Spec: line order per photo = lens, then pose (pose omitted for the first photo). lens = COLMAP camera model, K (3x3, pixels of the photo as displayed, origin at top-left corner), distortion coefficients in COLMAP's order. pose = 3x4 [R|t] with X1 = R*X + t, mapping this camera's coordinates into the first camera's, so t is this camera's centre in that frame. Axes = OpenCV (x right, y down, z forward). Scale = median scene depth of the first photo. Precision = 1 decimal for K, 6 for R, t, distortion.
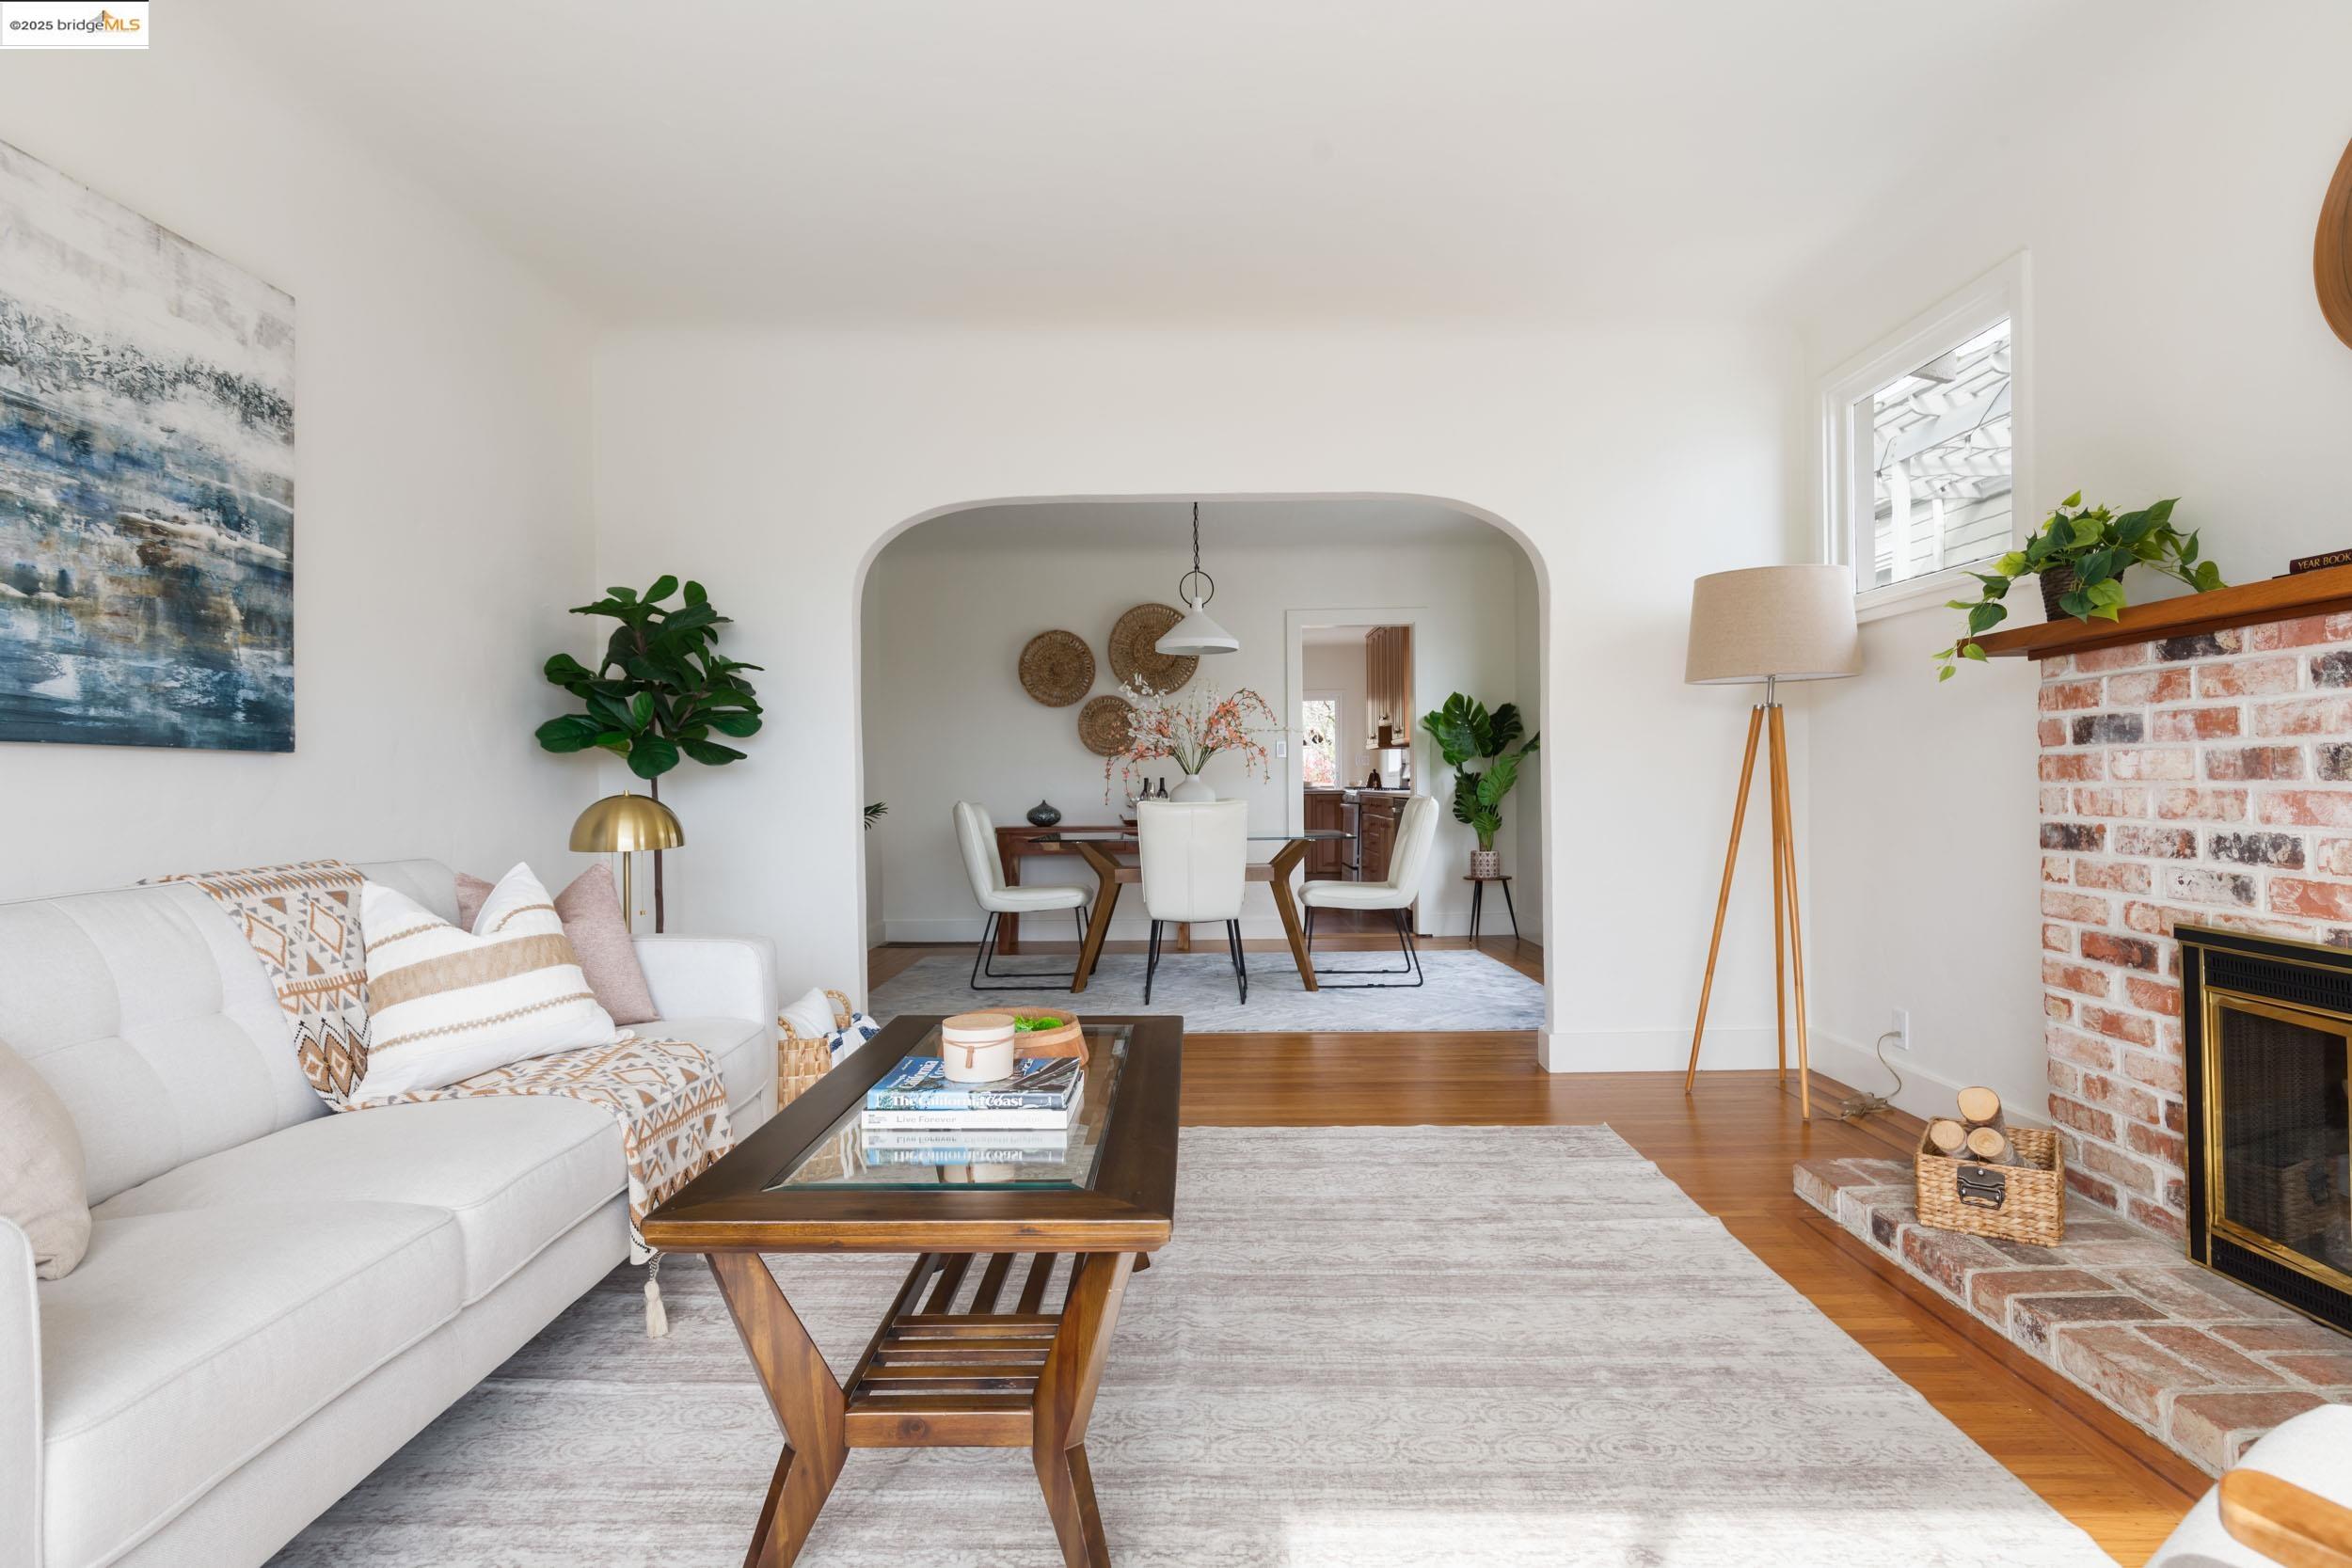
lens RADIAL K [[1213.6, 0, 1198.2], [0, 1213.6, 782.4], [0, 0, 1]] dist [0.000203, -0.001169]
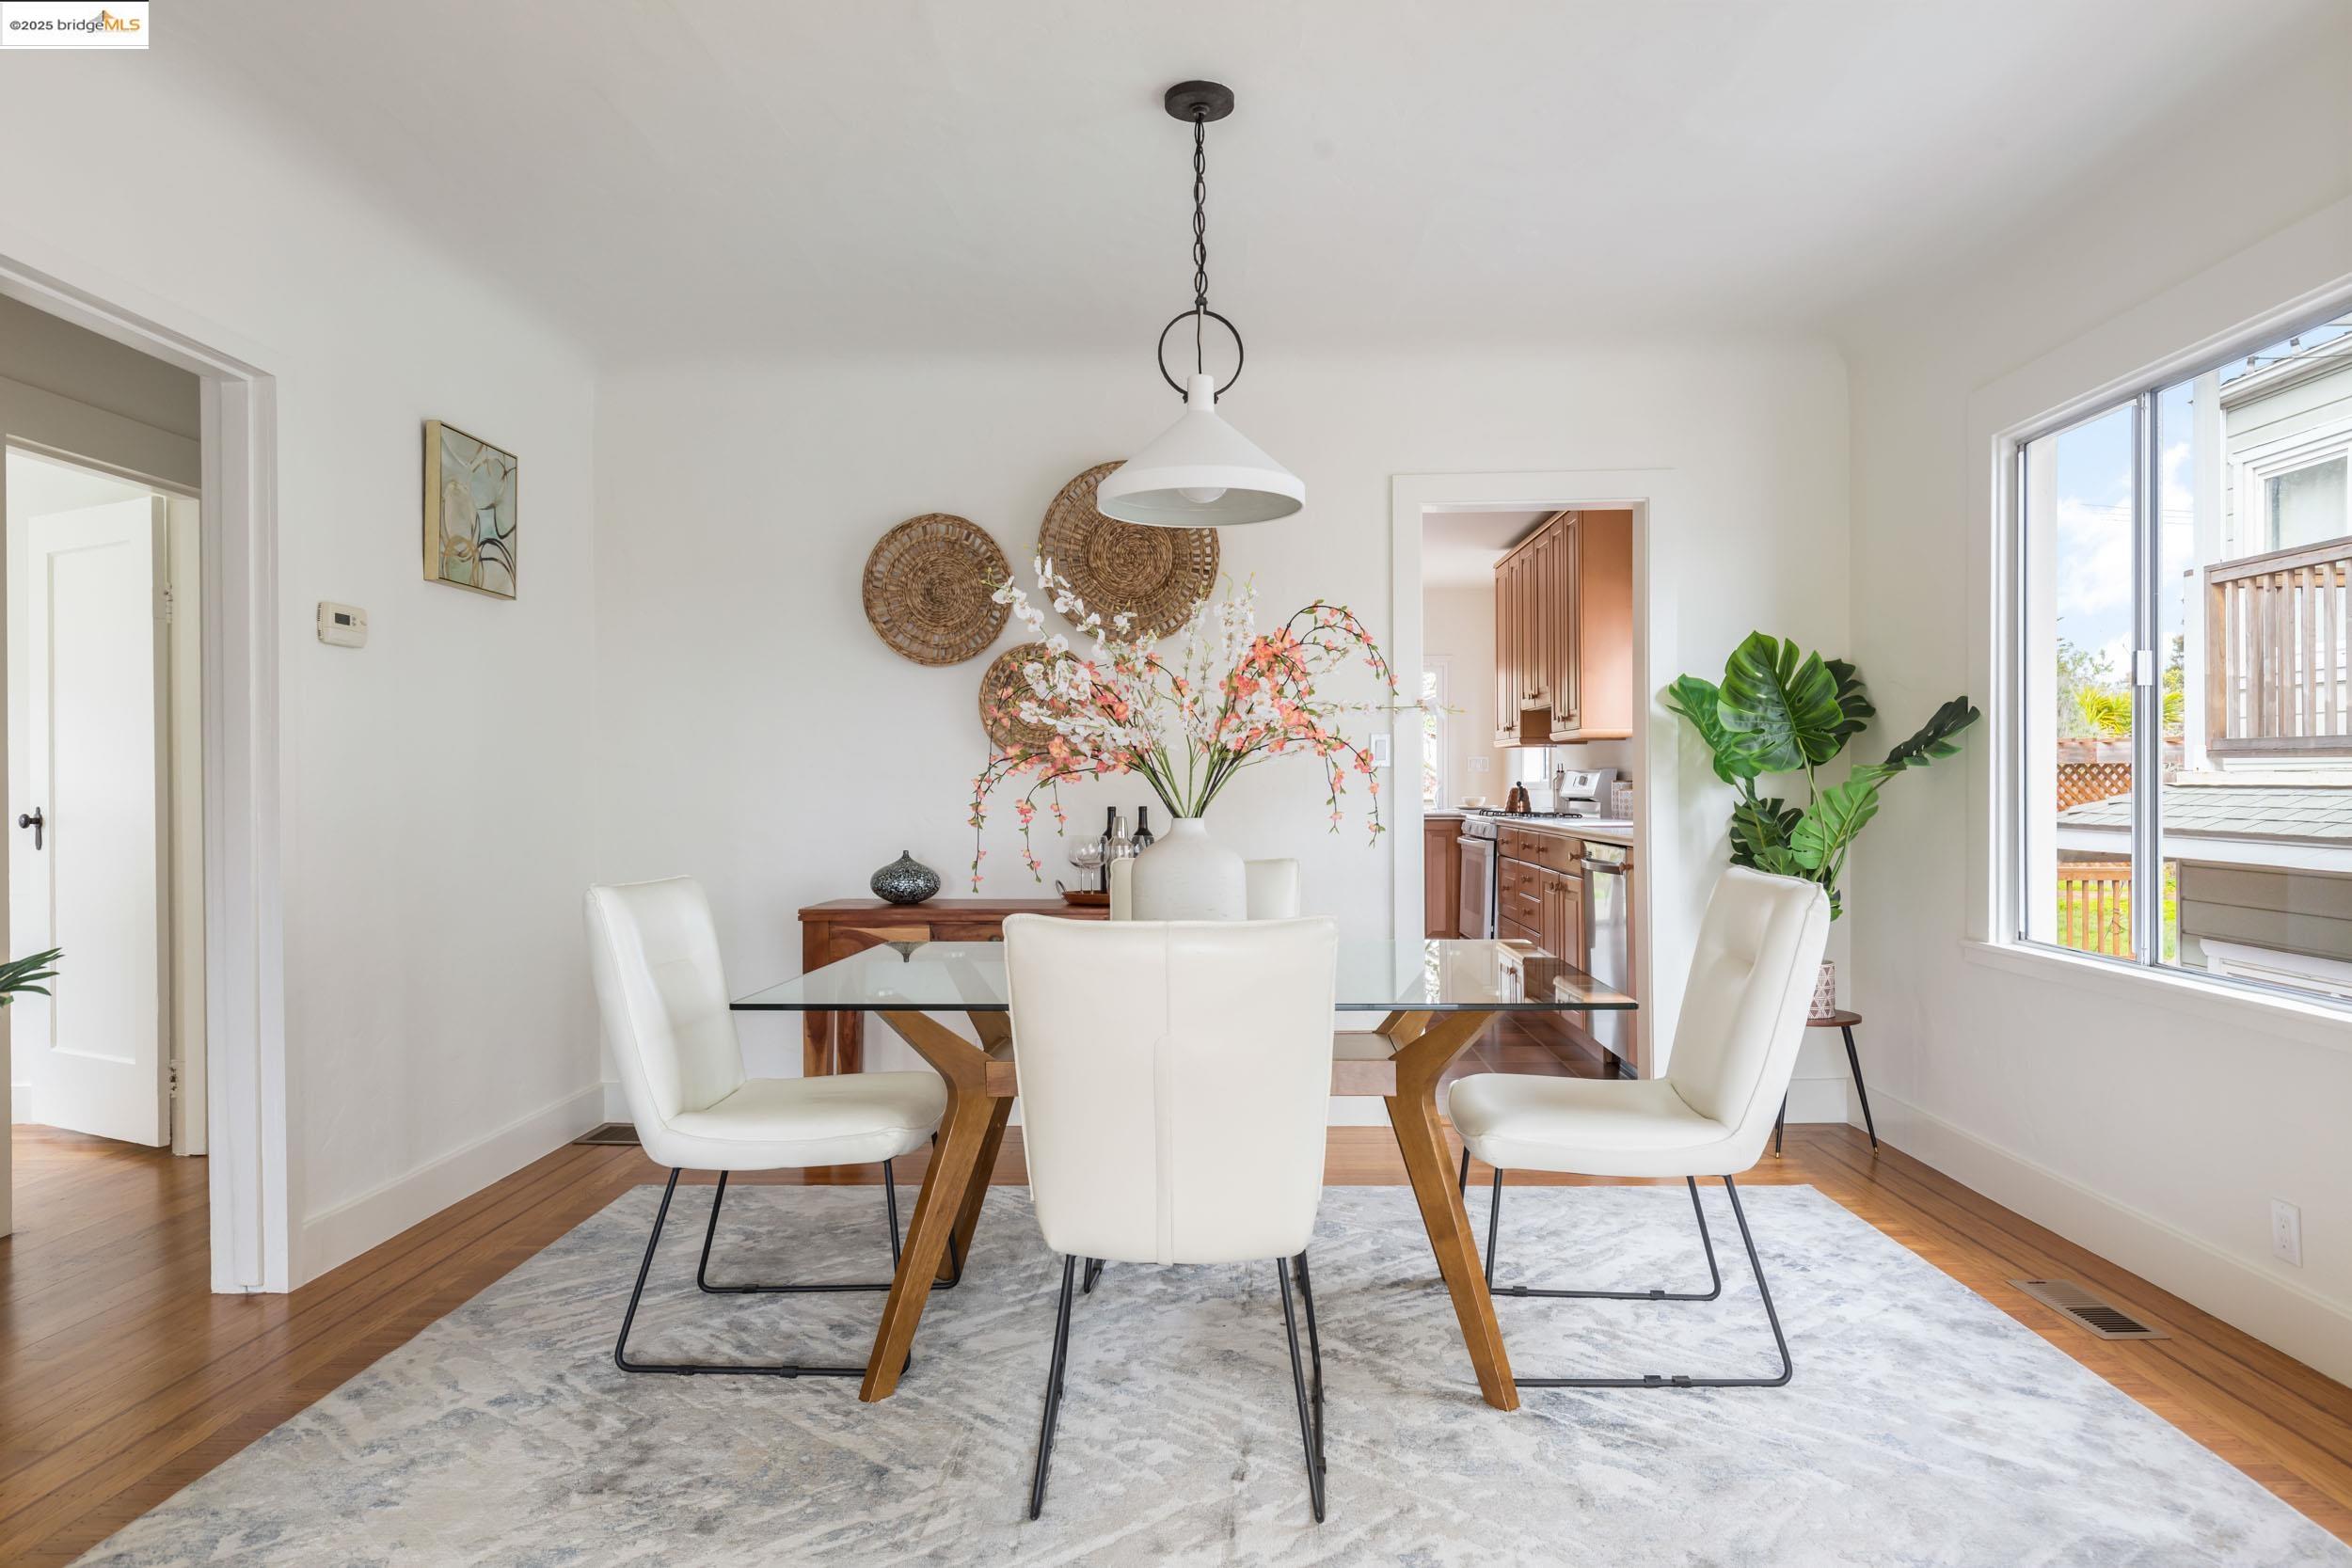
lens RADIAL K [[1431.7, 0, 1185.4], [0, 1431.7, 778.6], [0, 0, 1]] dist [0.018657, -0.000045]
pose [[0.999381, 0.003854, -0.034971, 0.025456], [-0.003917, 0.999991, -0.001735, -0.044290], [0.034964, 0.001871, 0.999387, 1.258522]]
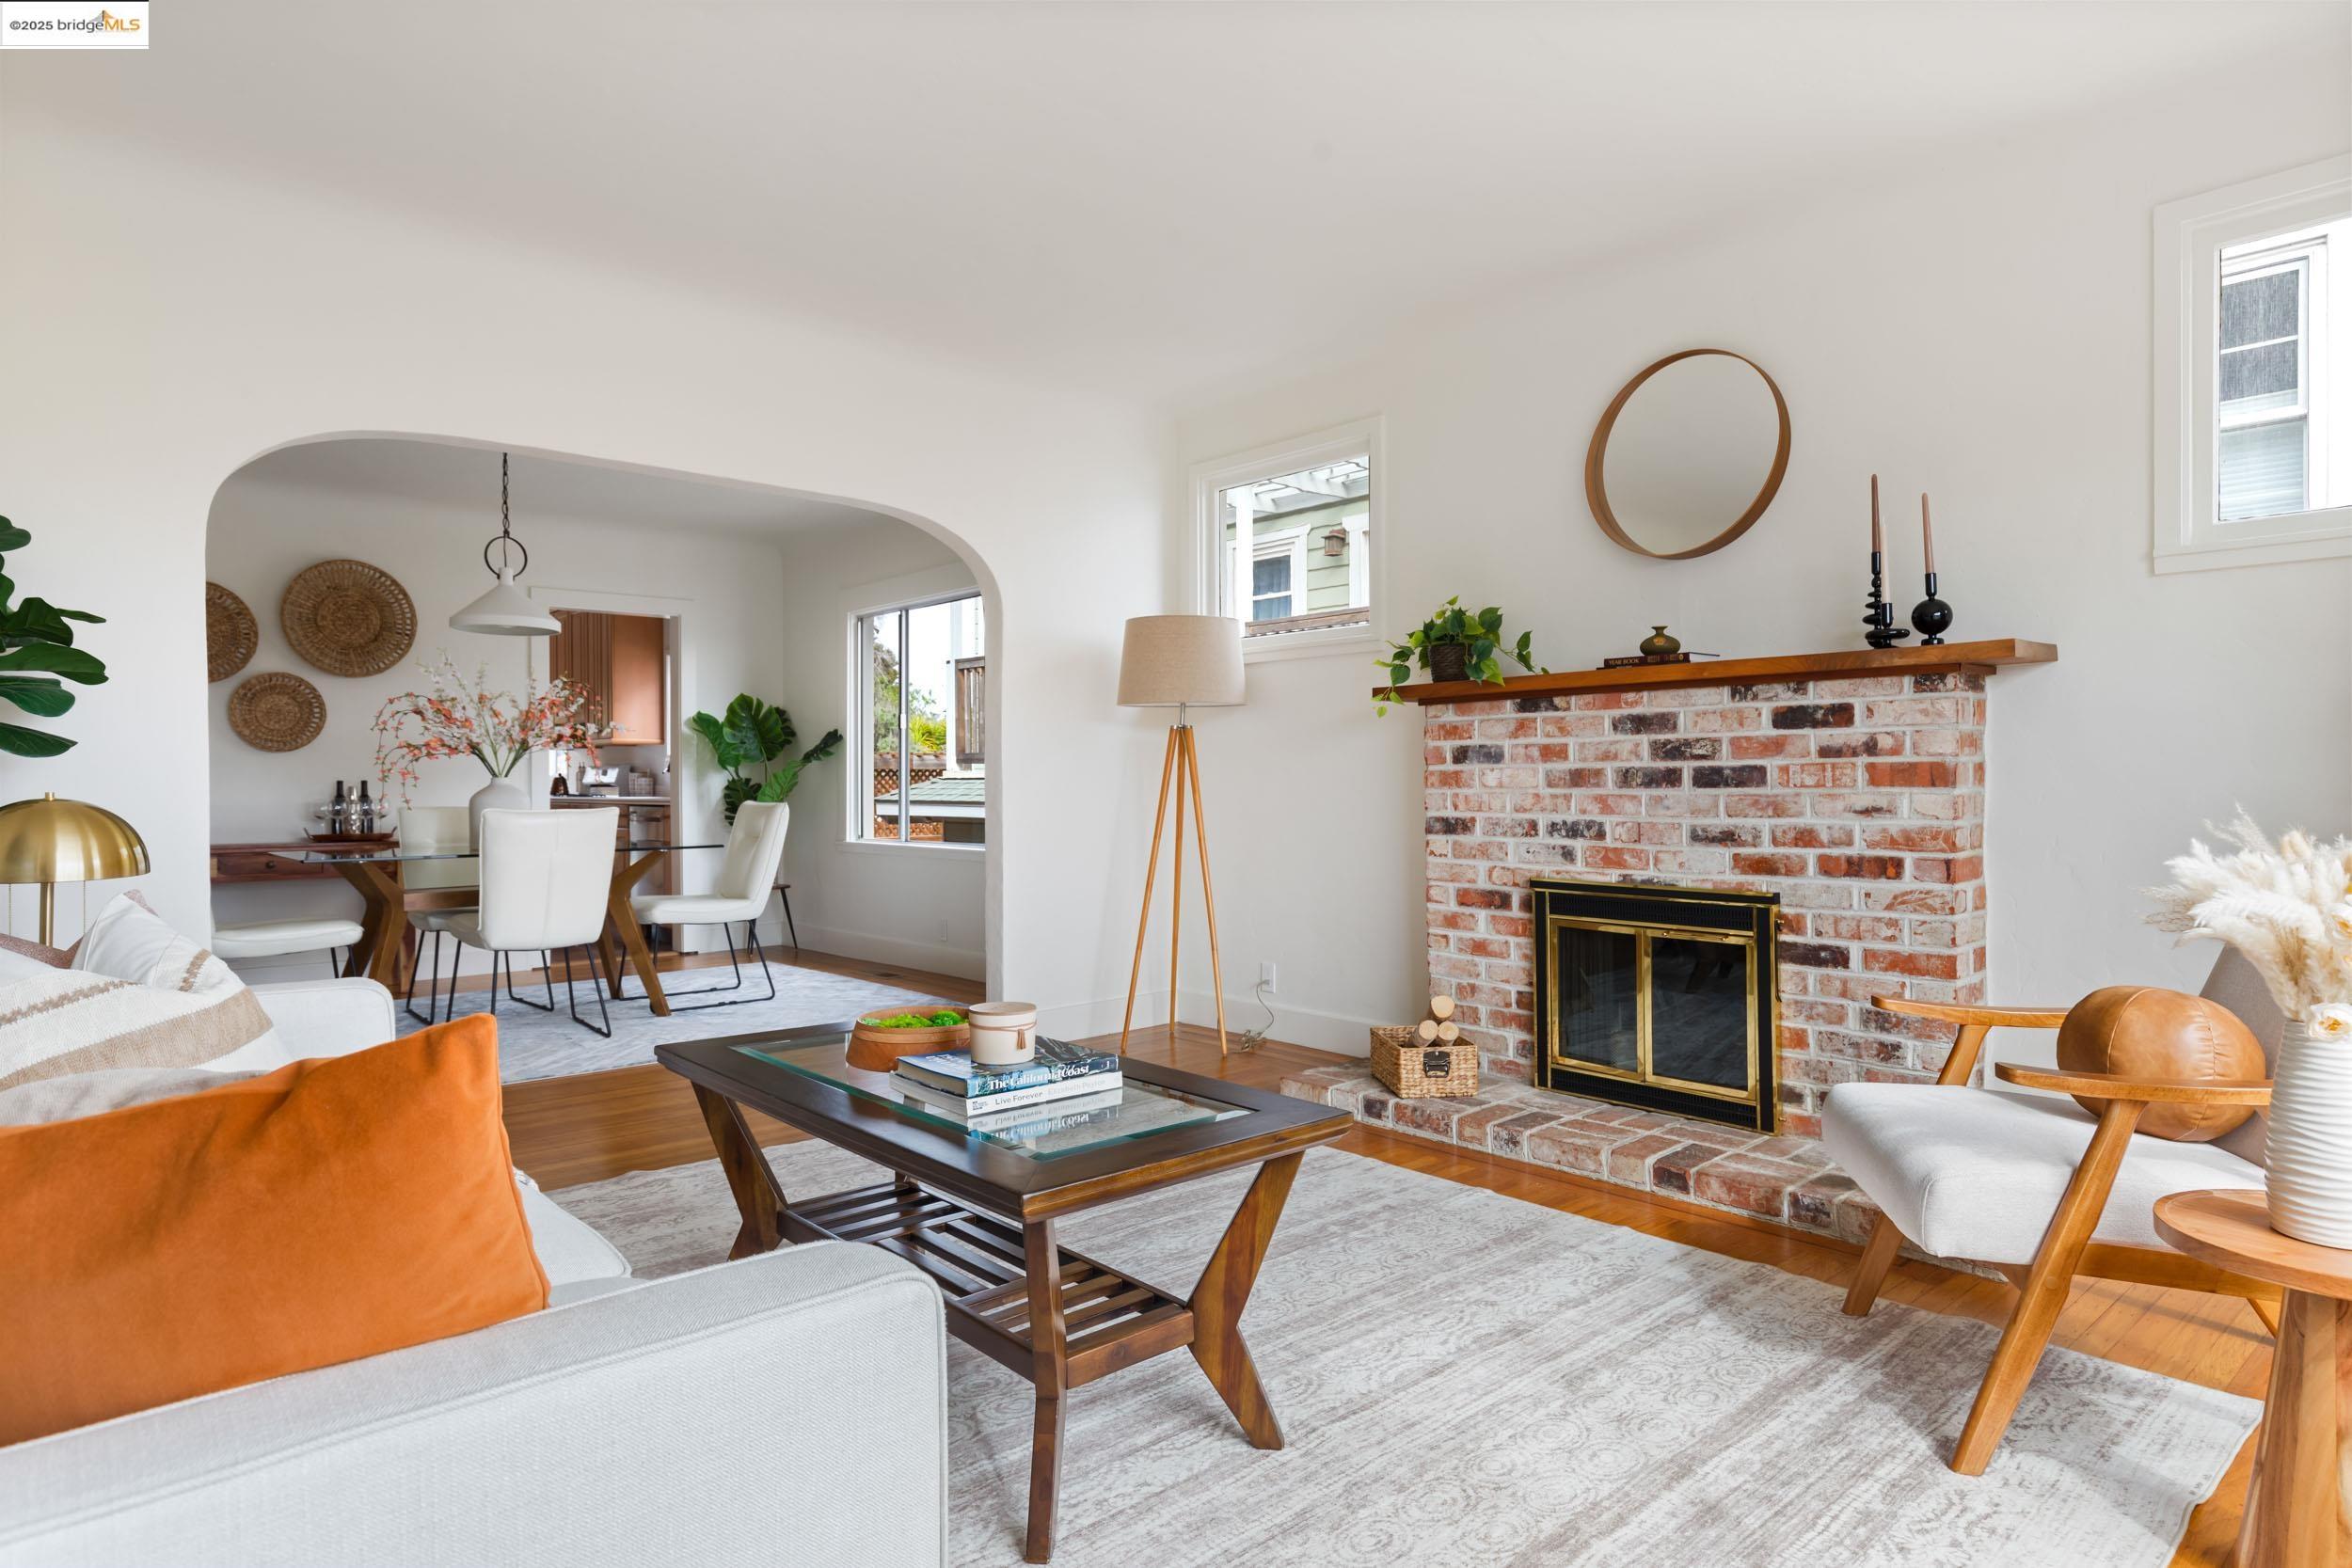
lens RADIAL K [[1285.0, 0, 1192.3], [0, 1285.0, 778.3], [0, 0, 1]] dist [0.013384, -0.000294]
pose [[0.744723, 0.009925, 0.667300, -0.582498], [-0.003922, 0.999937, -0.010495, 0.004519], [-0.667363, 0.005199, 0.744715, 0.032440]]
